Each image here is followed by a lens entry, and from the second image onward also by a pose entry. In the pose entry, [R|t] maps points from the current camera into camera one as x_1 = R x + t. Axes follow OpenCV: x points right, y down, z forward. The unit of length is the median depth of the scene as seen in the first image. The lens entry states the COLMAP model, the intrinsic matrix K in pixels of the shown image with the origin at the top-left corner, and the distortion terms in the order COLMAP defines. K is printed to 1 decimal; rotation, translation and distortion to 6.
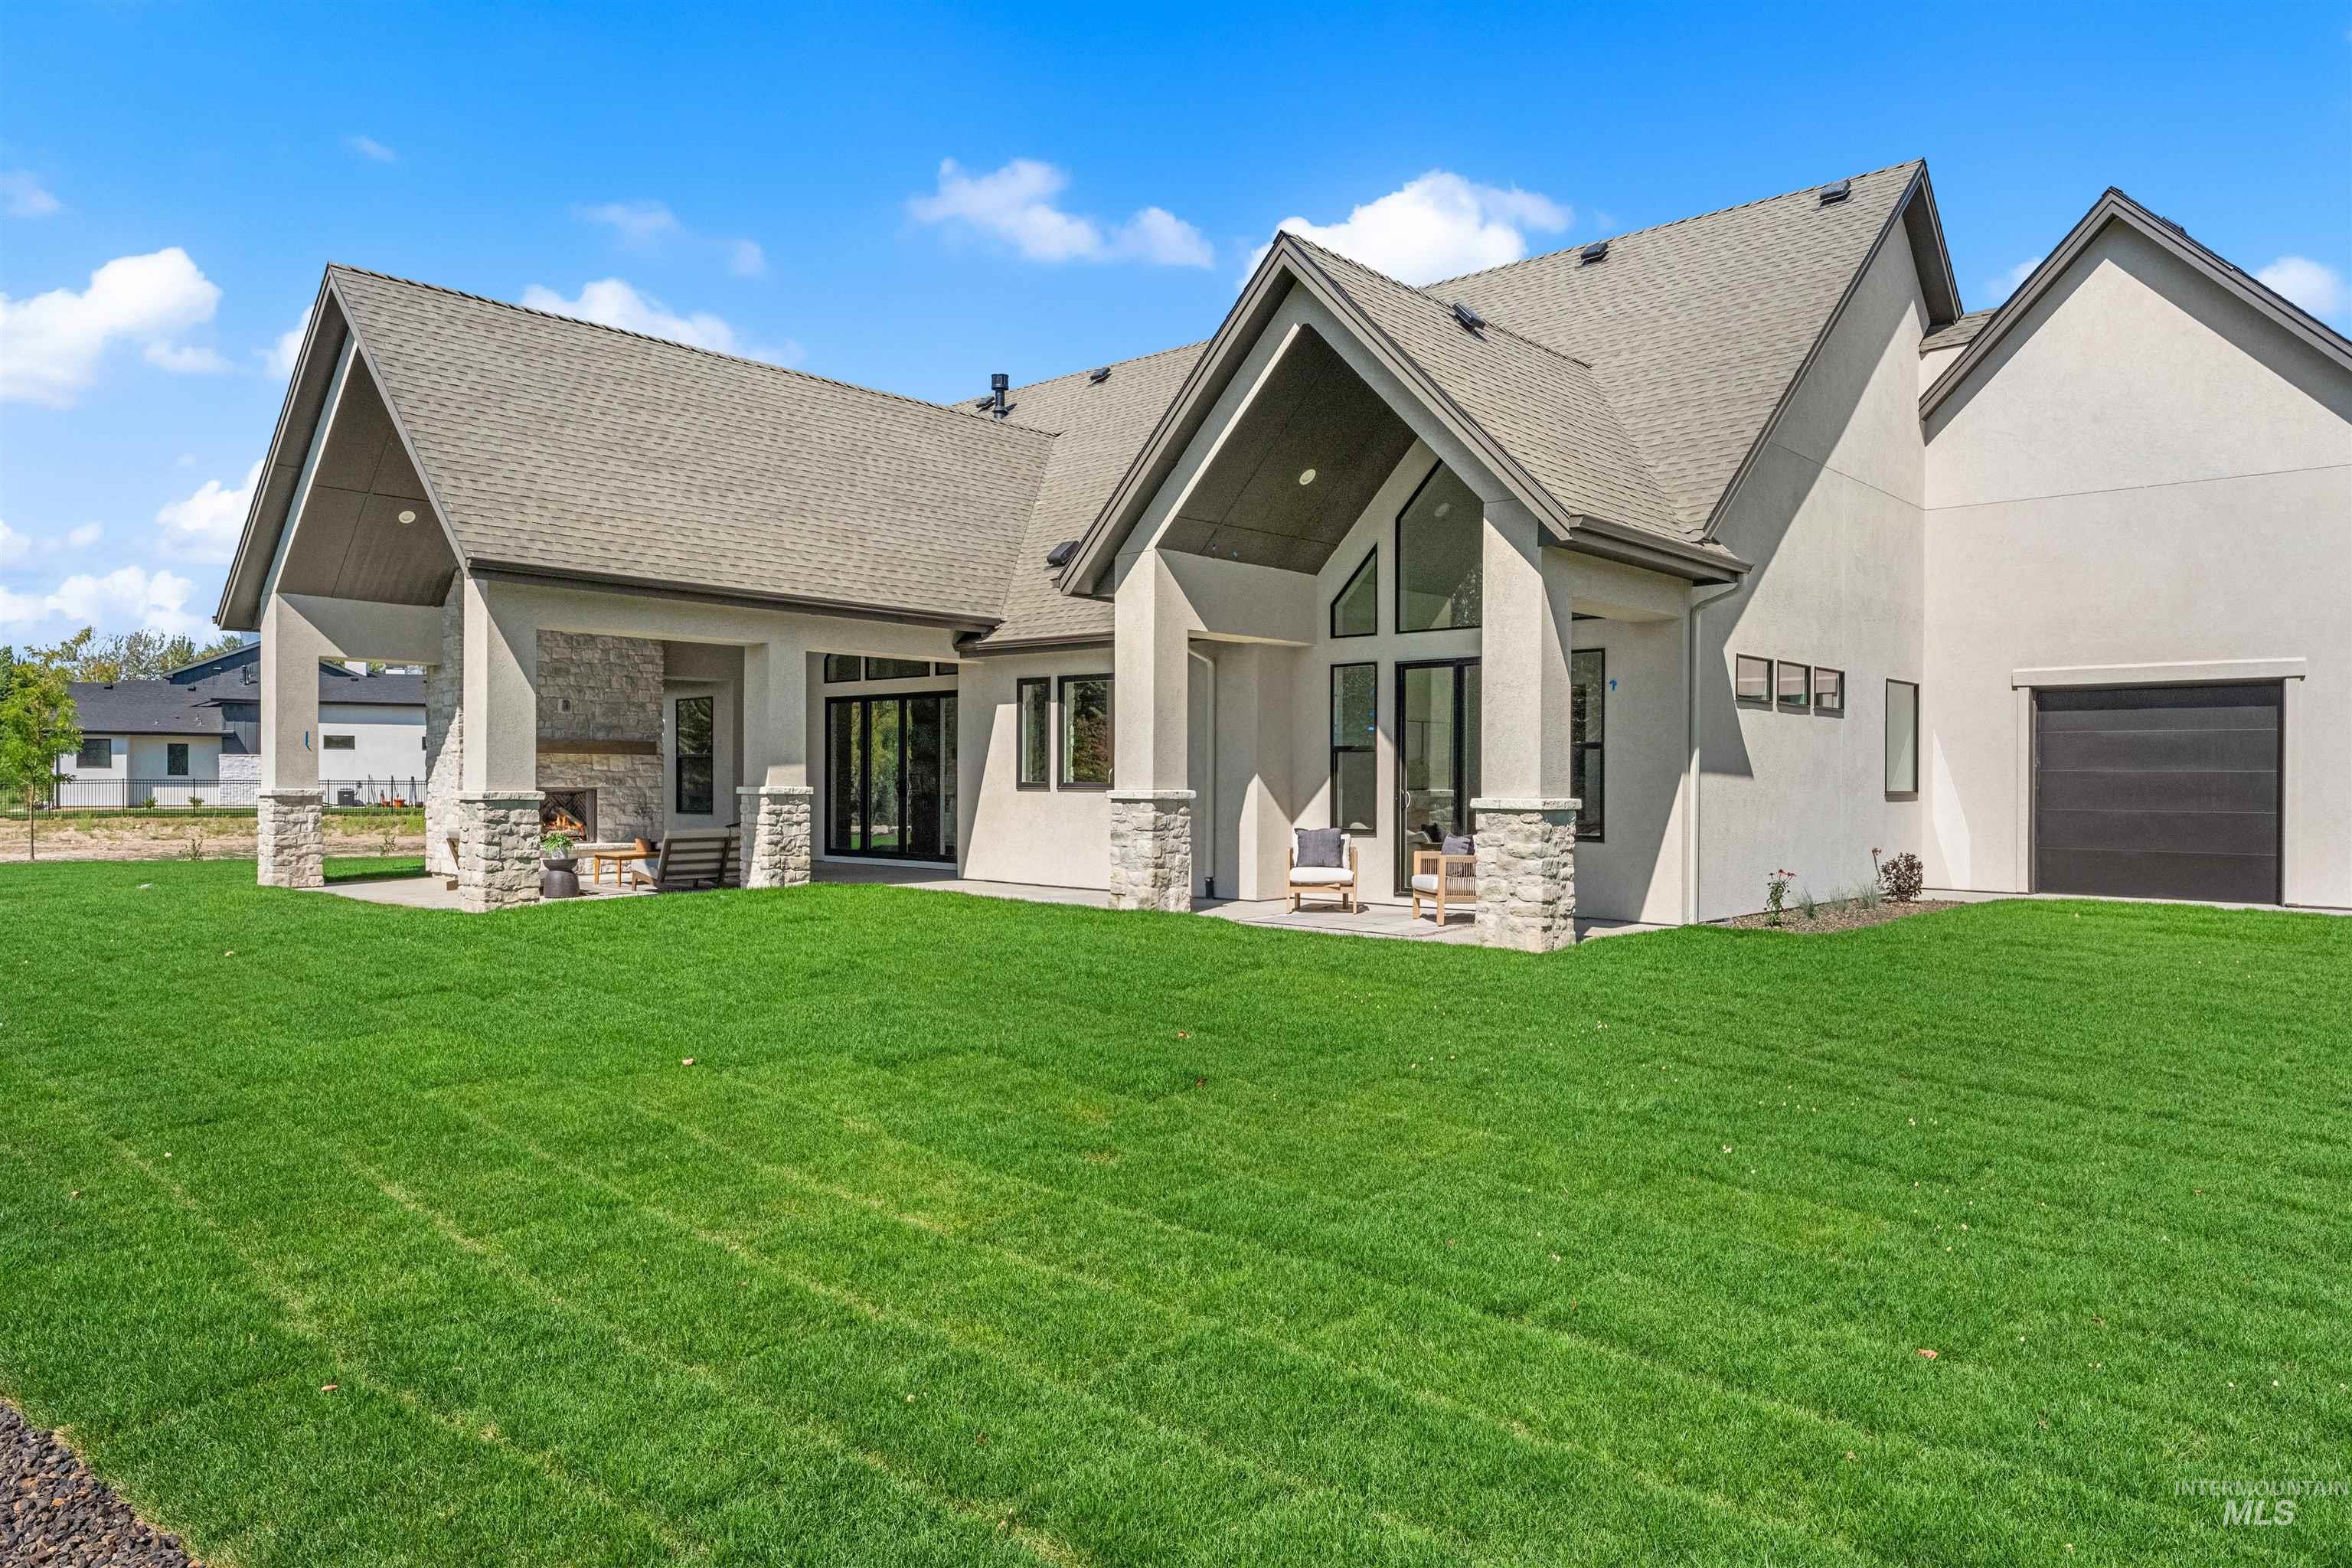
lens RADIAL K [[1512.4, 0, 1186.6], [0, 1512.4, 771.5], [0, 0, 1]] dist [-0.002907, 0.001545]
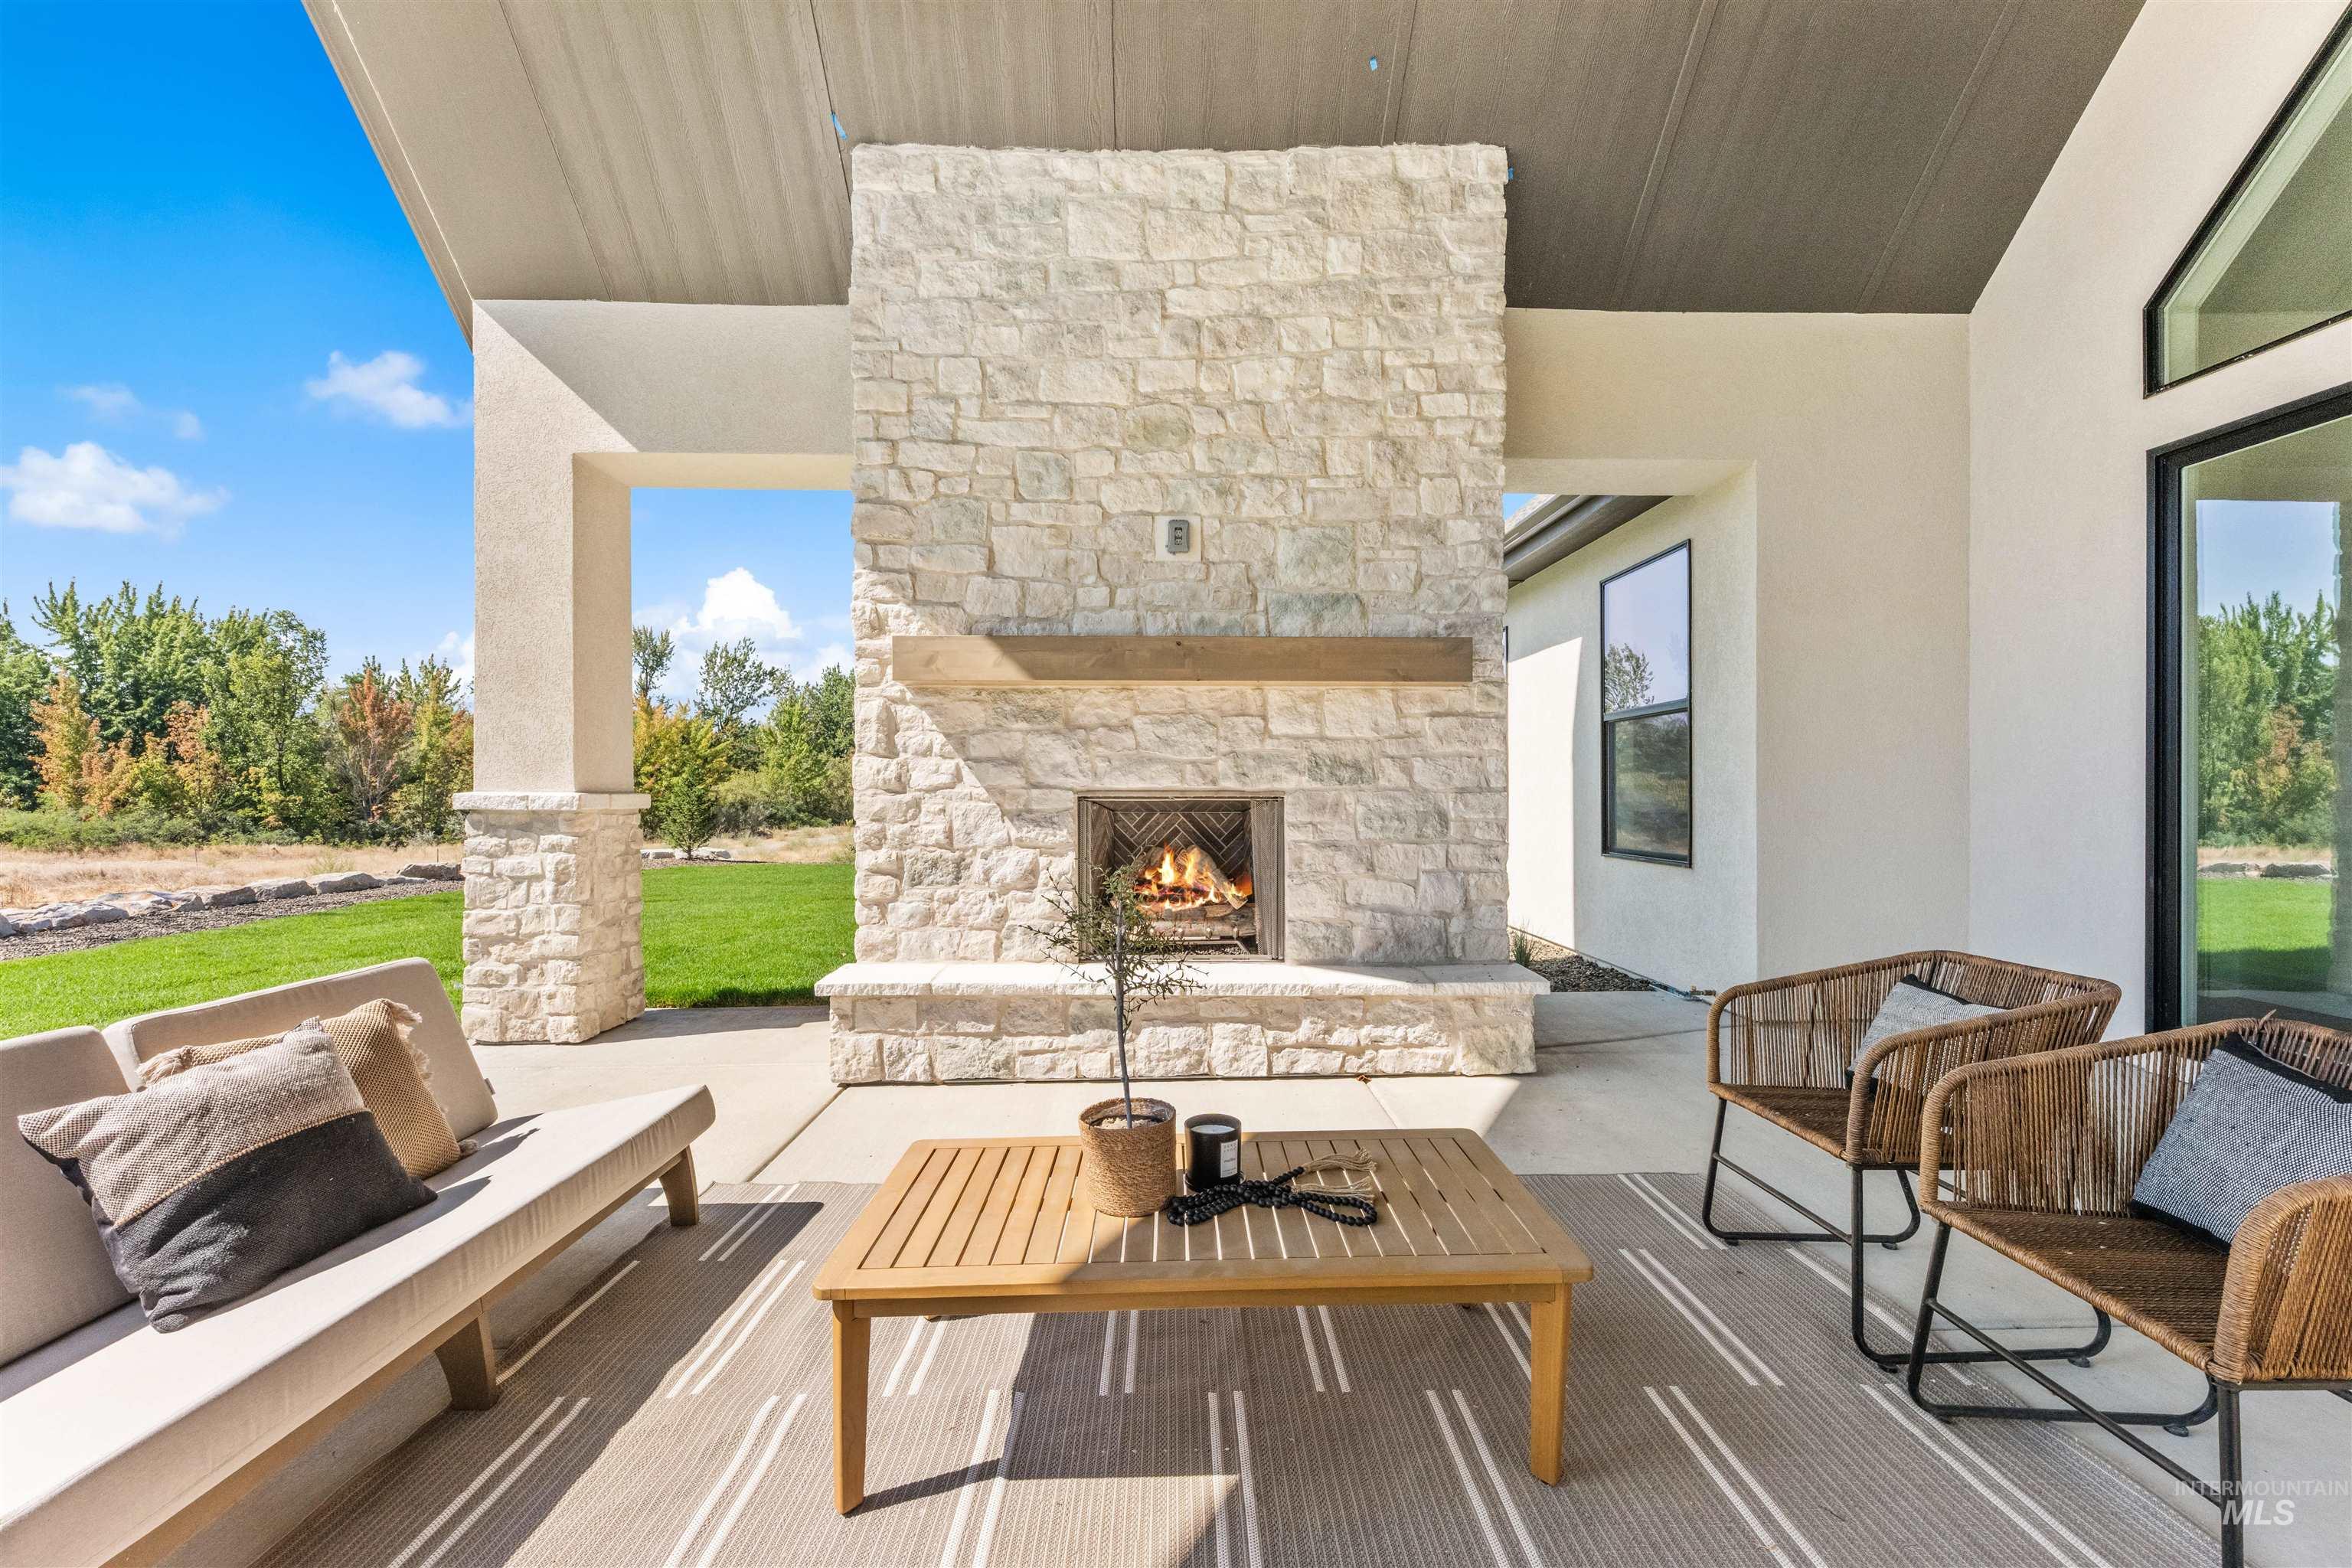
lens RADIAL K [[951.3, 0, 1164.8], [0, 951.3, 790.8], [0, 0, 1]] dist [-0.000008, 0.000023]
pose [[0.668294, -0.003462, -0.743889, -0.320050], [0.004297, 0.999990, -0.000793, 0.013387], [0.743885, -0.002667, 0.668303, 1.054592]]
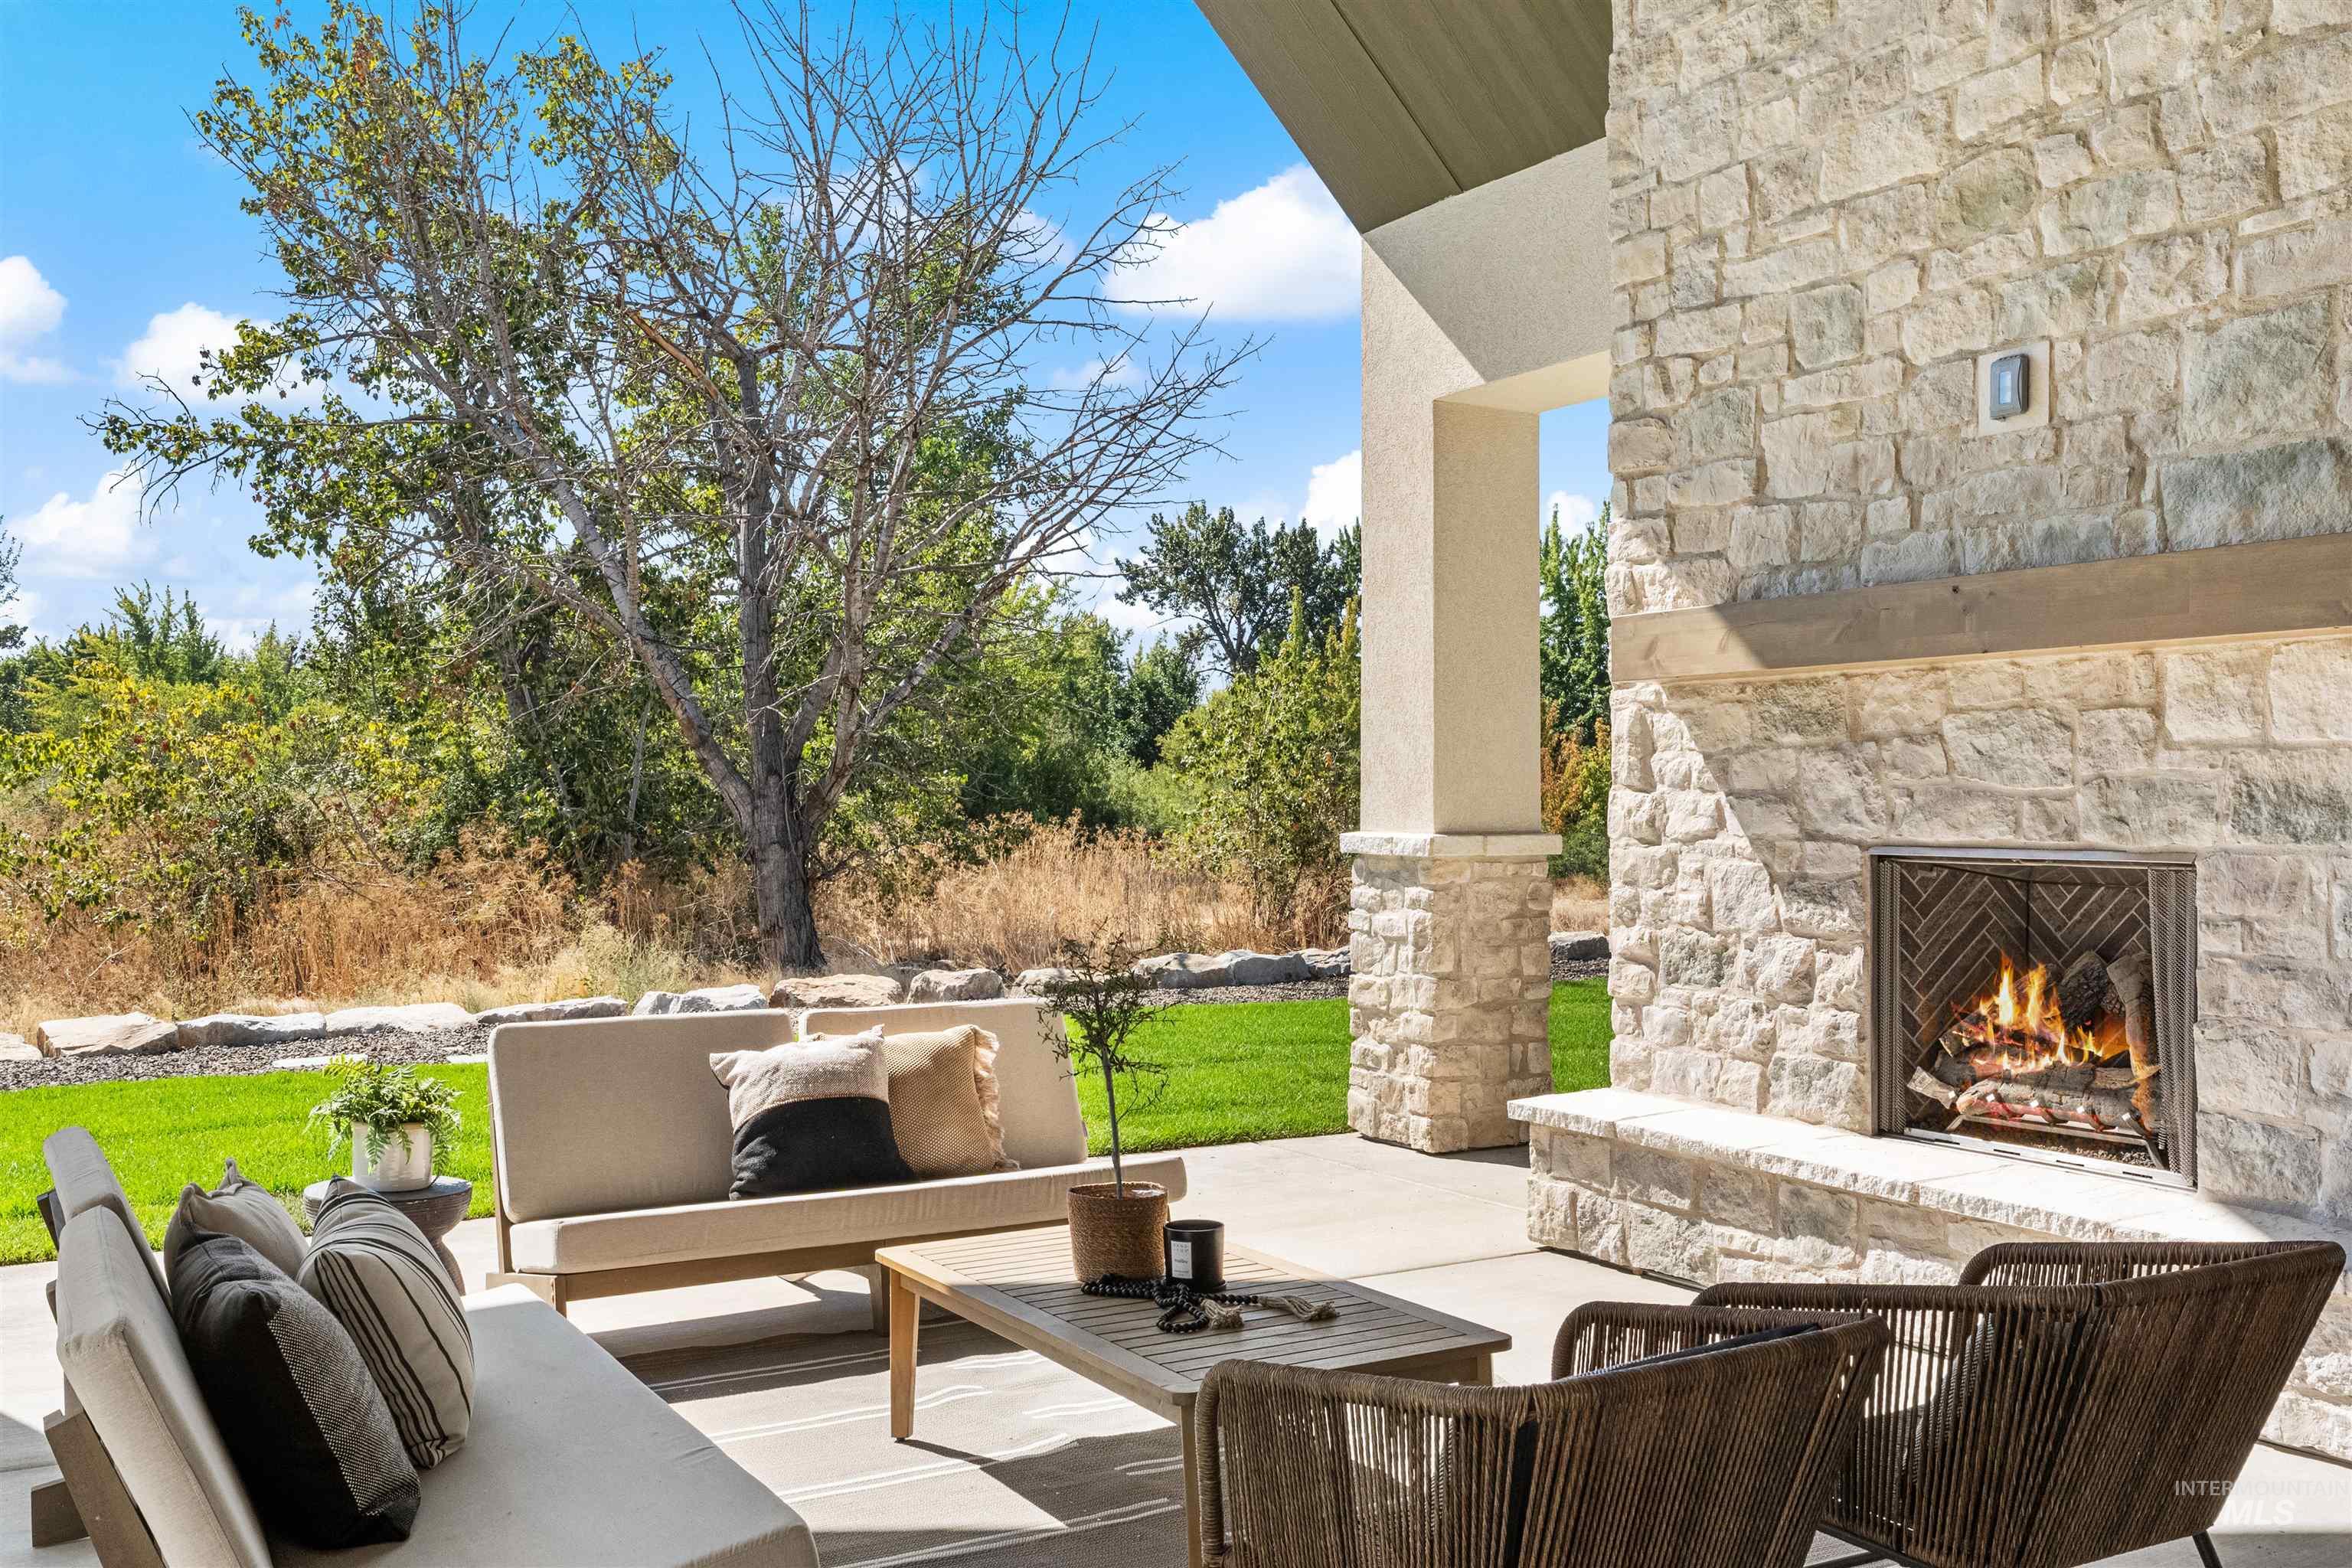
lens RADIAL K [[2015.7, 0, 1198.2], [0, 2015.7, 801.5], [0, 0, 1]] dist [0.008088, -0.009765]
pose [[-0.316756, -0.000204, -0.948507, -0.189824], [0.006660, 0.999975, -0.002439, 0.006384], [0.948484, -0.007089, -0.316746, 1.204291]]
